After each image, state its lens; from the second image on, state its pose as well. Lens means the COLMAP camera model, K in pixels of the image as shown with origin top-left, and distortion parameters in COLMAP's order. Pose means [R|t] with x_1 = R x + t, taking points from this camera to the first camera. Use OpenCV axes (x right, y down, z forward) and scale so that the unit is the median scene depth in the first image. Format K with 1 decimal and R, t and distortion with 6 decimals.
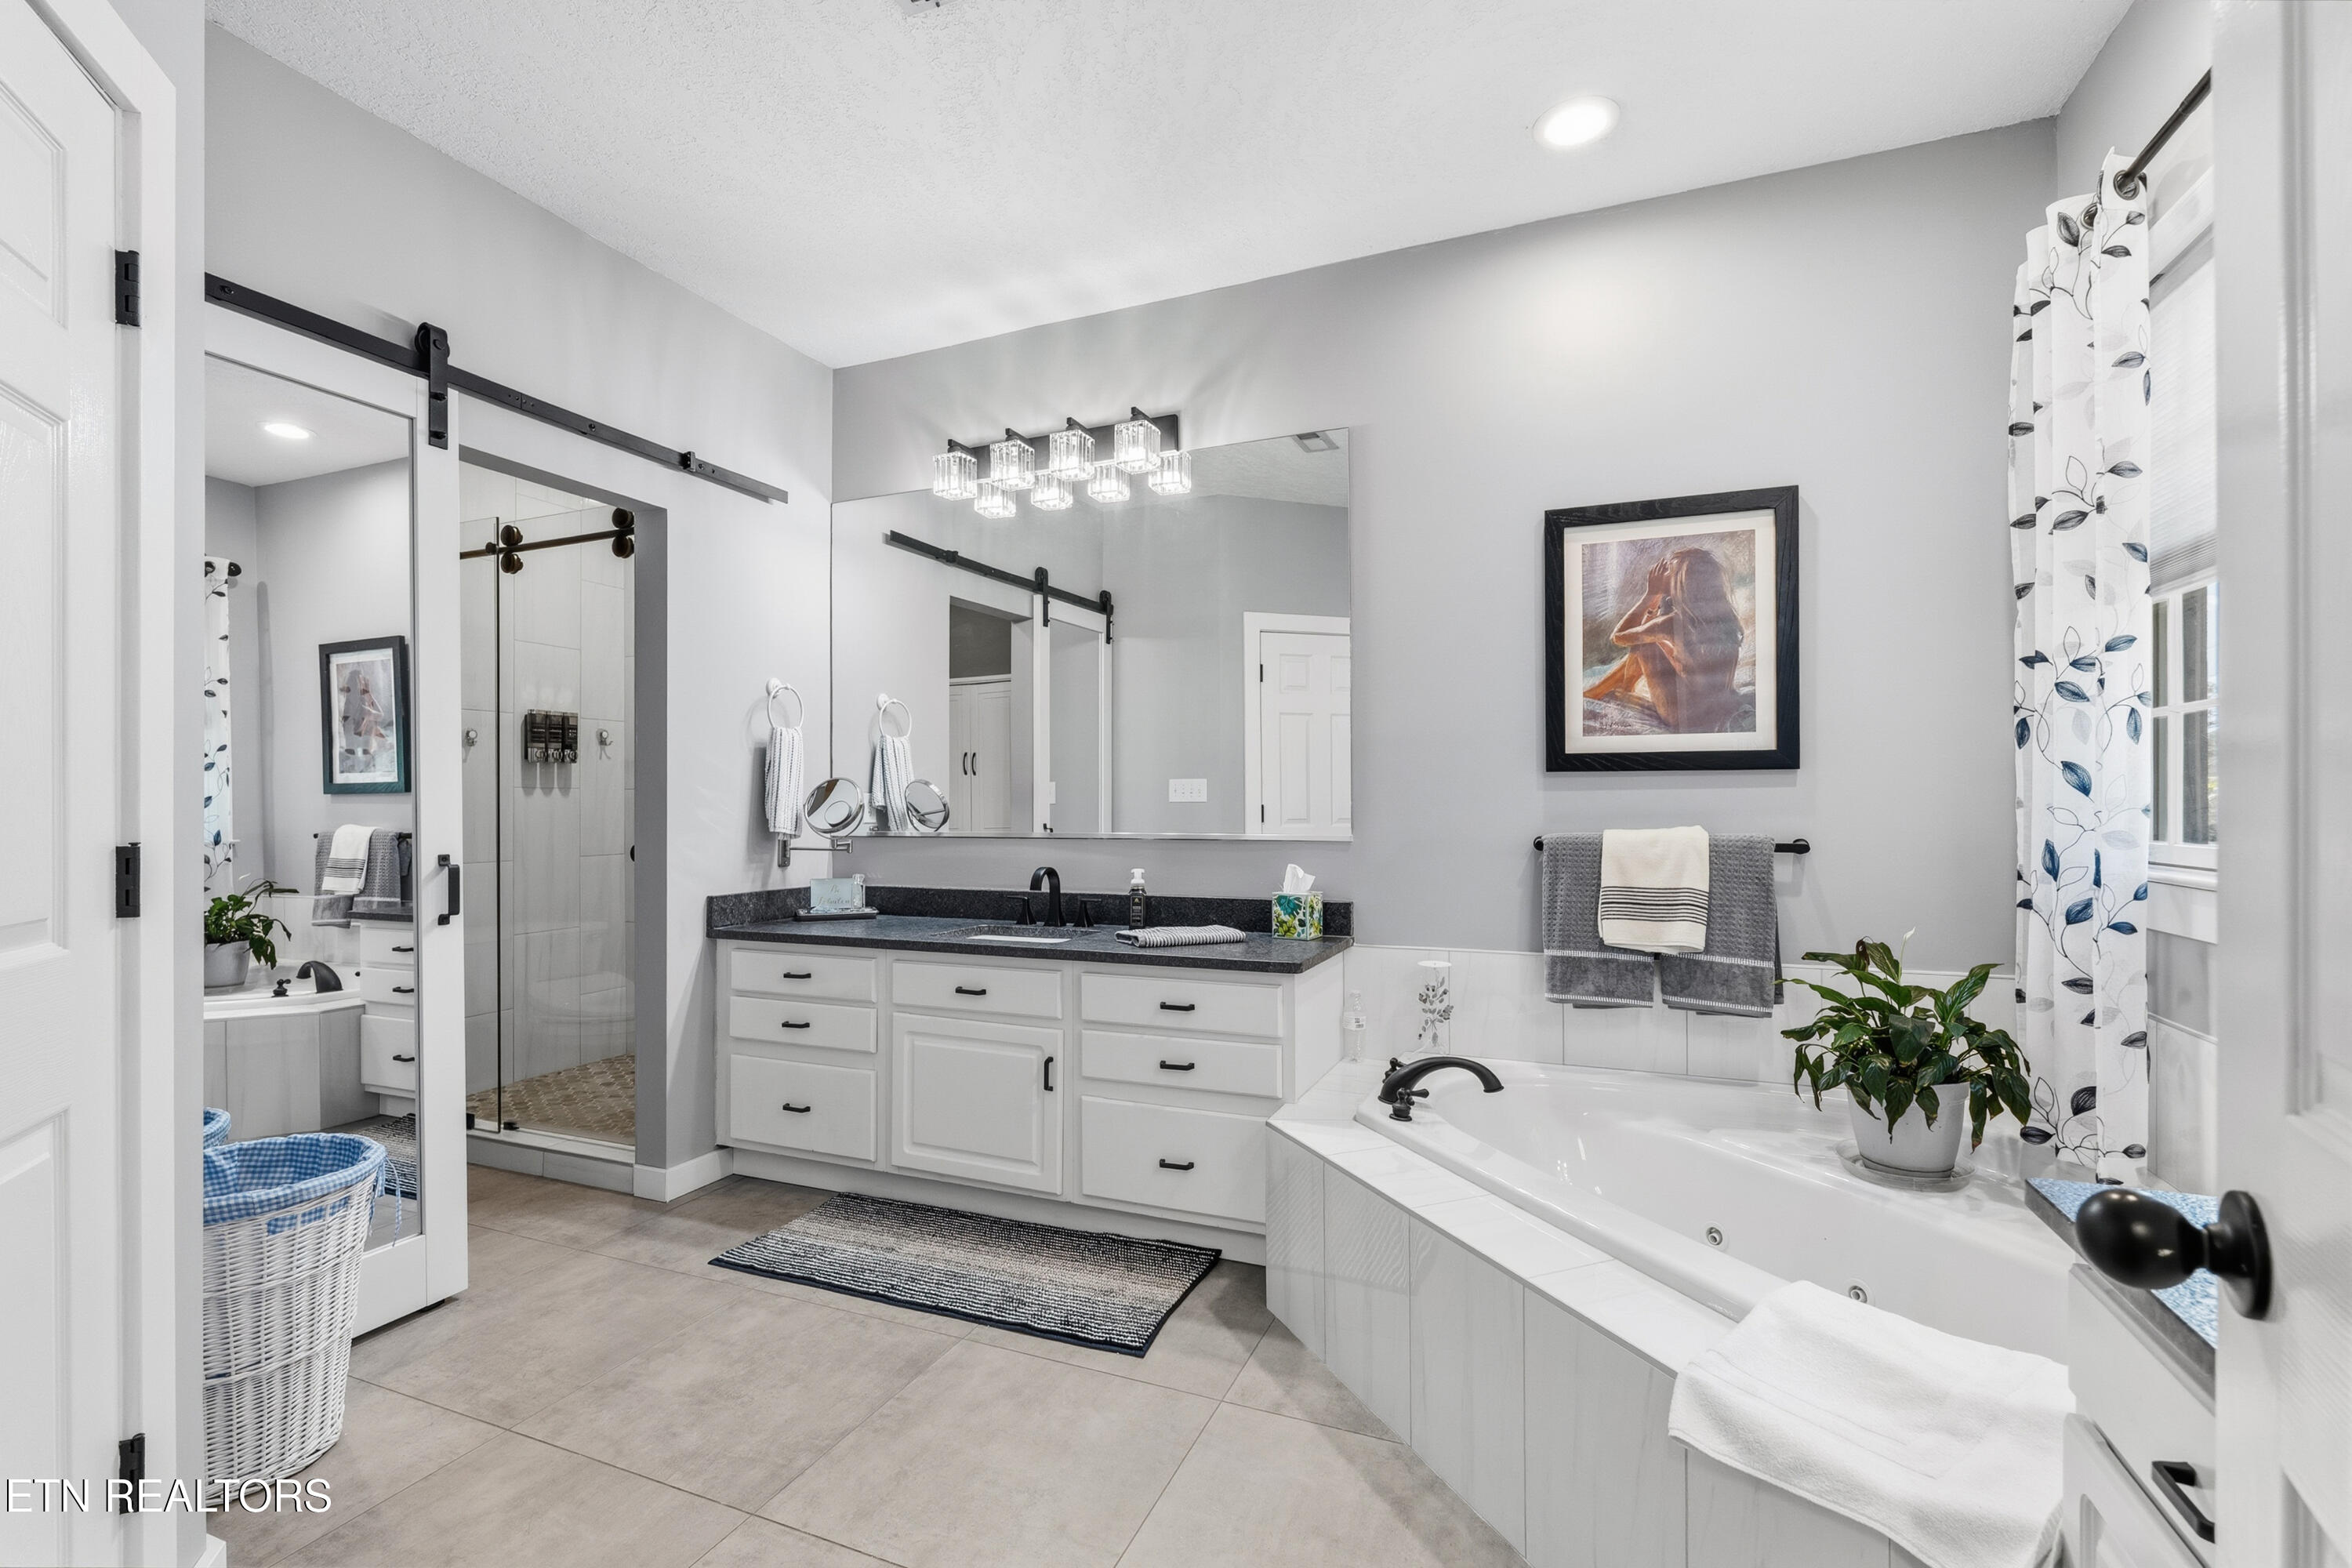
lens RADIAL K [[1034.4, 0, 1165.7], [0, 1034.4, 795.3], [0, 0, 1]] dist [-0.005895, 0.000684]
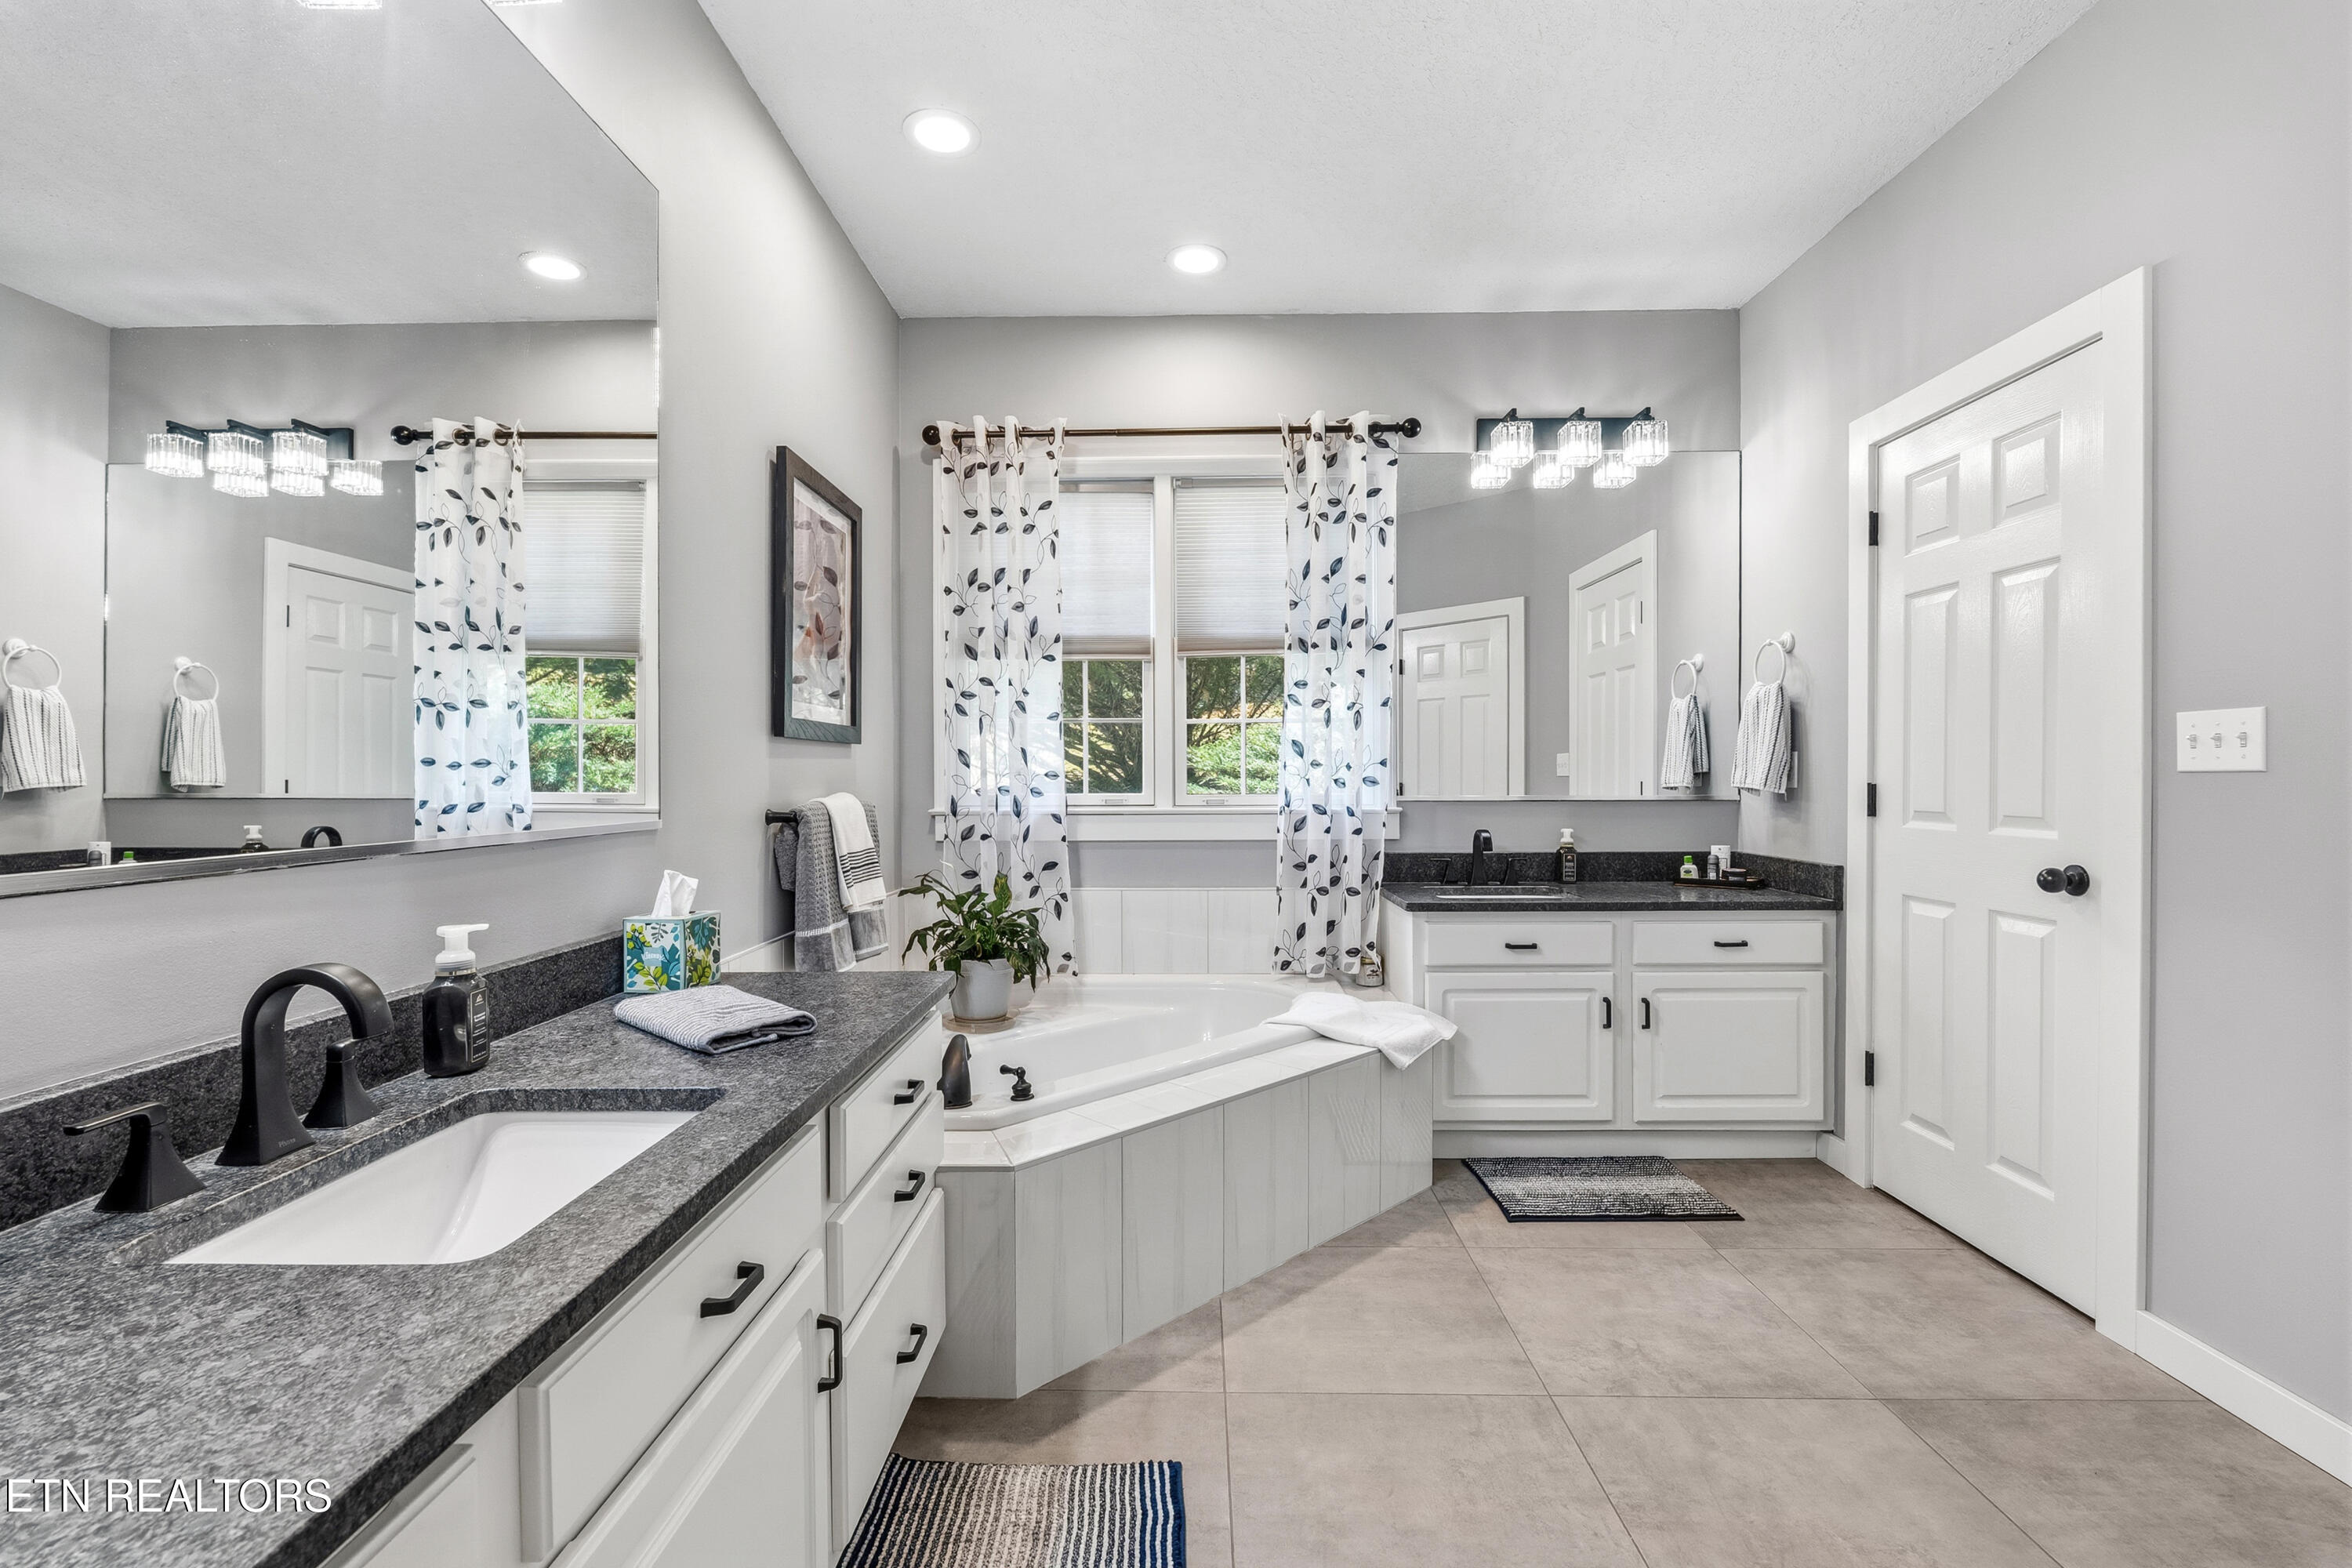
lens RADIAL K [[1034.4, 0, 1181.1], [0, 1034.4, 780.8], [0, 0, 1]] dist [-0.005895, 0.000684]
pose [[-0.377705, -0.001544, 0.925925, -0.627963], [-0.000122, 0.999999, 0.001618, 0.015763], [-0.925926, 0.000498, -0.377705, 1.079751]]
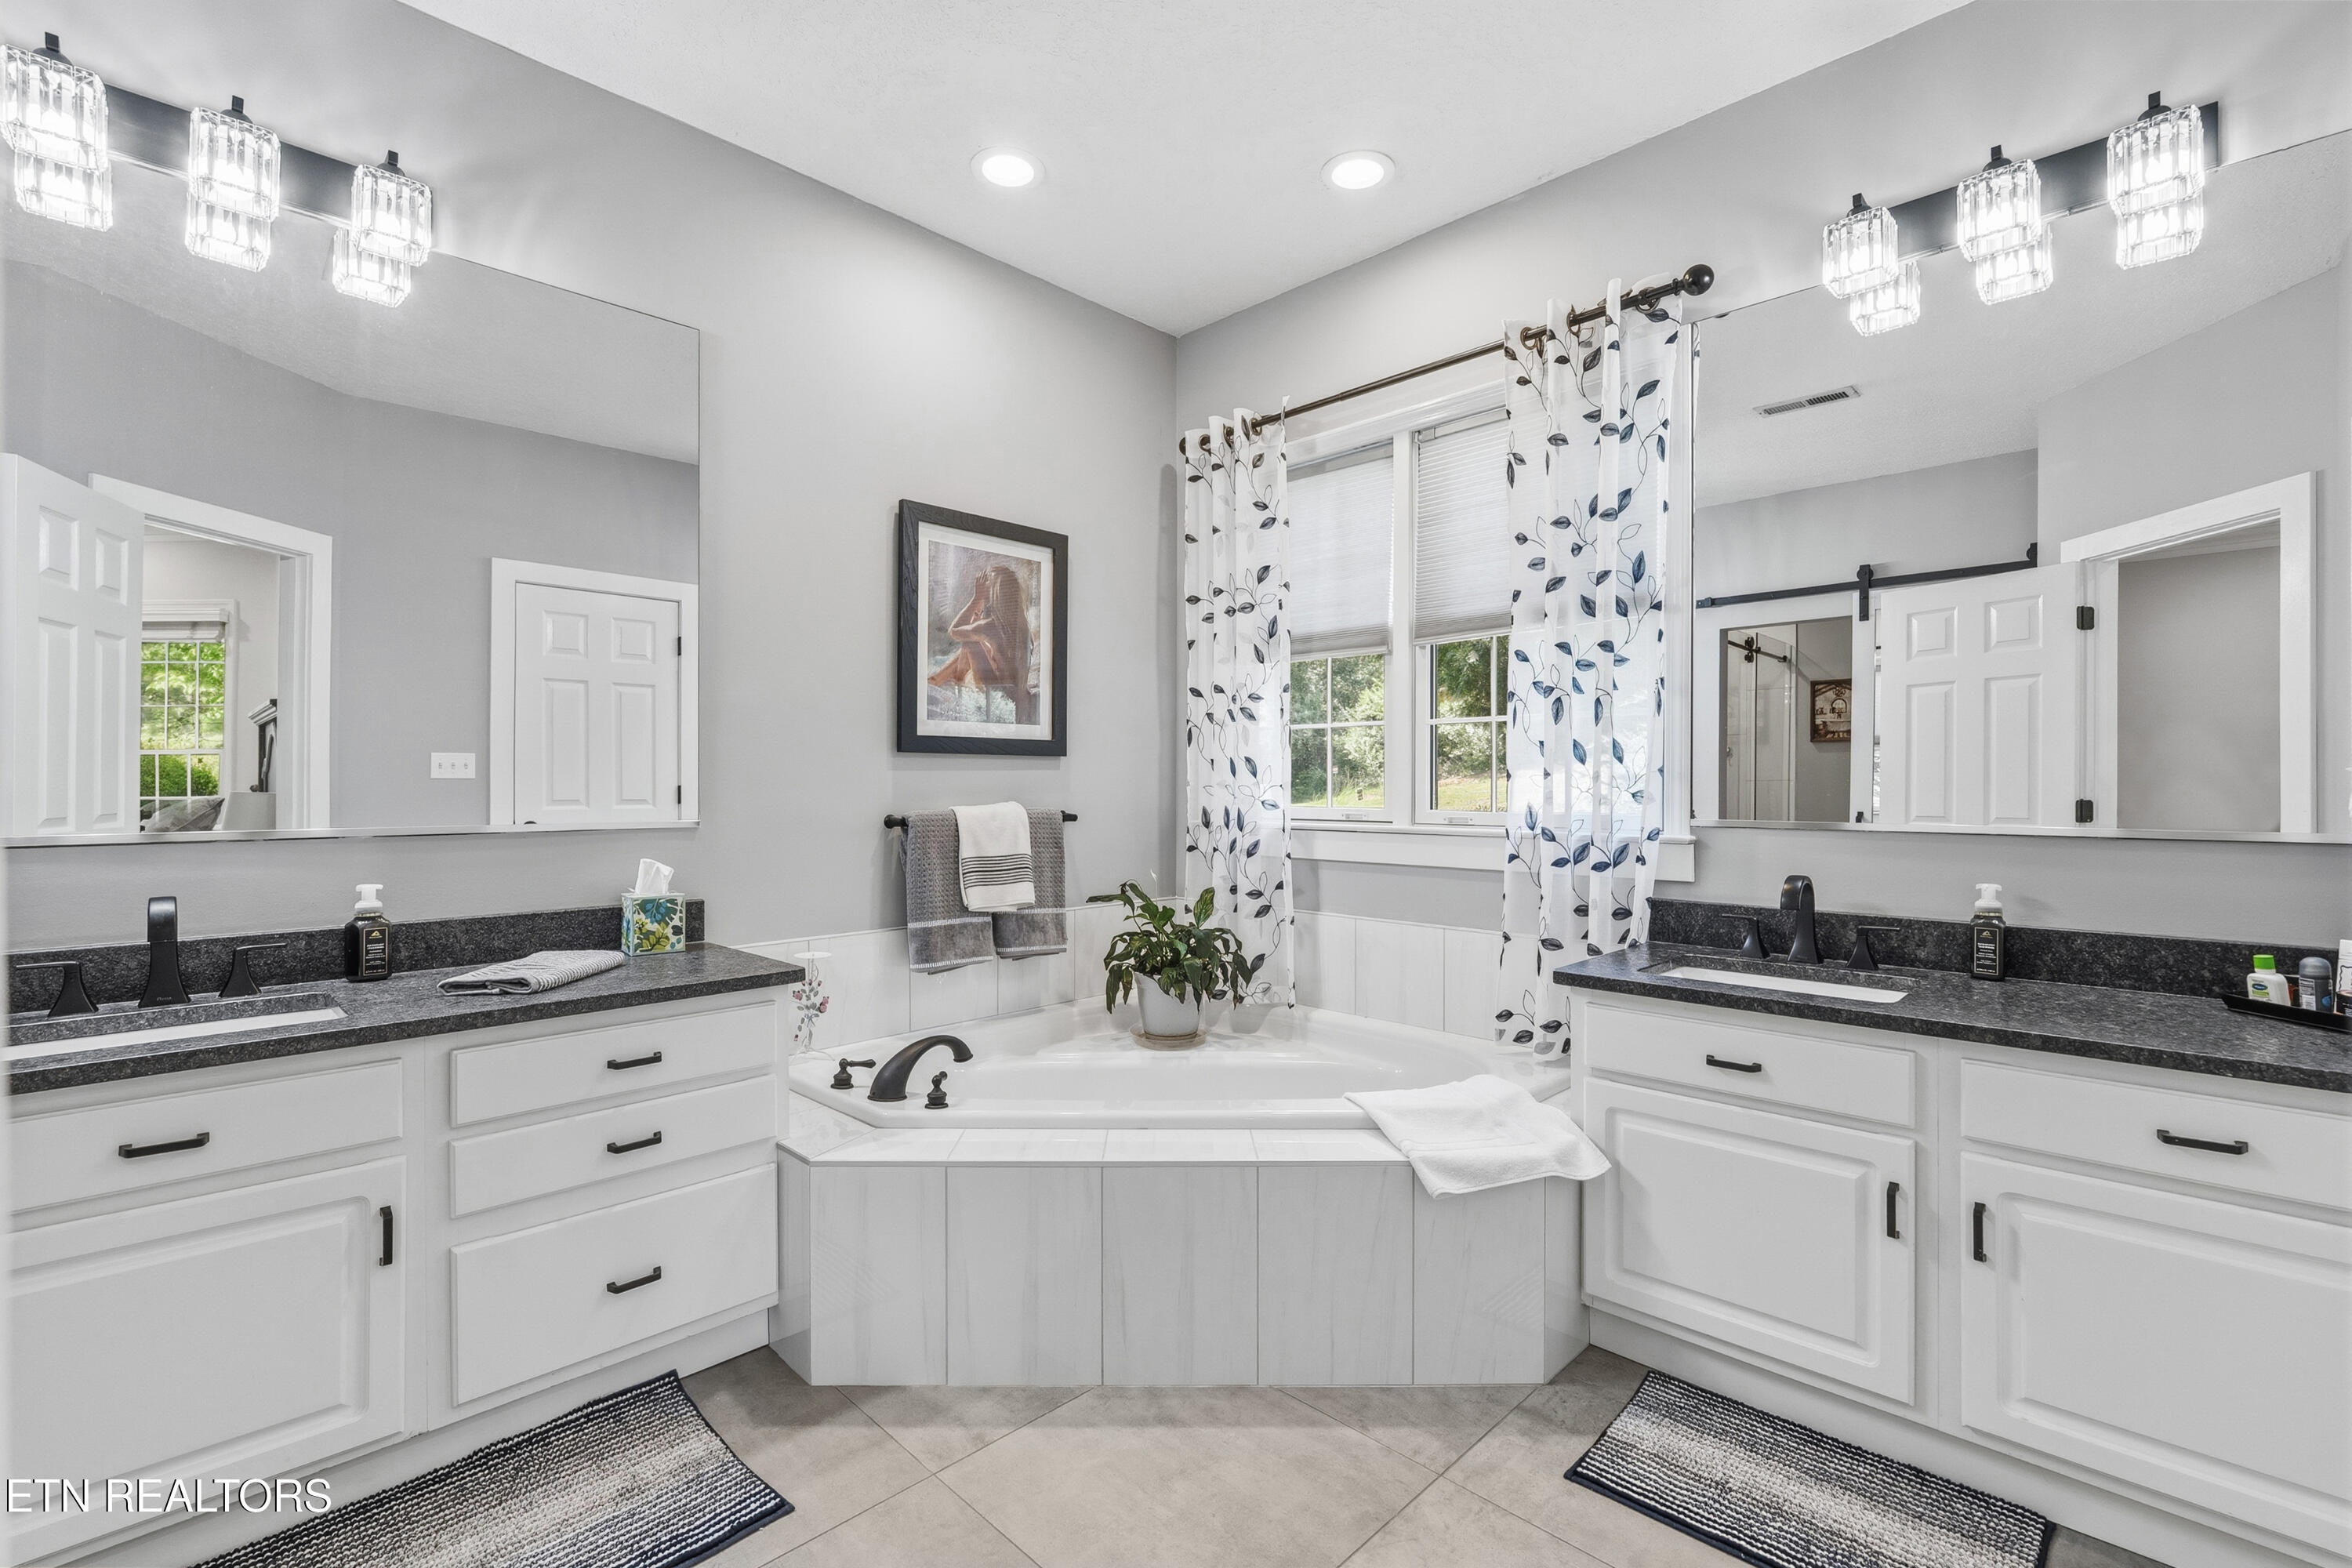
lens RADIAL K [[1034.4, 0, 1174.1], [0, 1034.4, 782.0], [0, 0, 1]] dist [-0.005895, 0.000684]
pose [[0.374963, 0.005148, 0.927026, -0.516973], [-0.005348, 0.999980, -0.003390, 0.010161], [-0.927025, -0.003686, 0.374983, 0.382867]]
